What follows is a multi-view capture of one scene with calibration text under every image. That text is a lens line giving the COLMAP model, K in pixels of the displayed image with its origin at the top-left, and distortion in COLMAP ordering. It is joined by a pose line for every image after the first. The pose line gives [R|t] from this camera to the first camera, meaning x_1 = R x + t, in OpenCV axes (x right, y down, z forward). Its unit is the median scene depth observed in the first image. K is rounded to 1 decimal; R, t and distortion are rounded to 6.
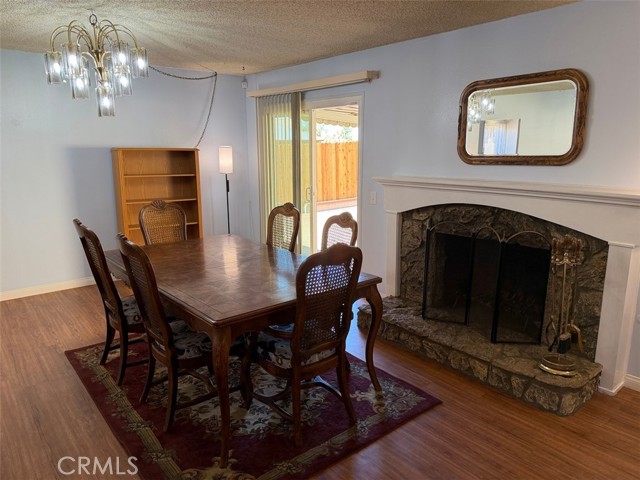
lens RADIAL K [[453.8, 0, 320.0], [0, 453.8, 240.0], [0, 0, 1]] dist [0.033324, -0.004460]
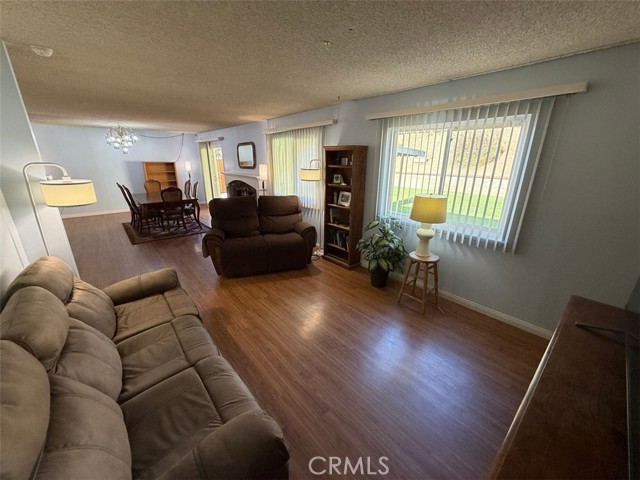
lens RADIAL K [[255.6, 0, 317.5], [0, 255.6, 240.8], [0, 0, 1]] dist [-0.000275, -0.000510]
pose [[0.999913, 0.004143, 0.012495, 0.811822], [-0.005534, 0.993525, 0.113478, 0.133293], [-0.011944, -0.113537, 0.993462, -0.857944]]
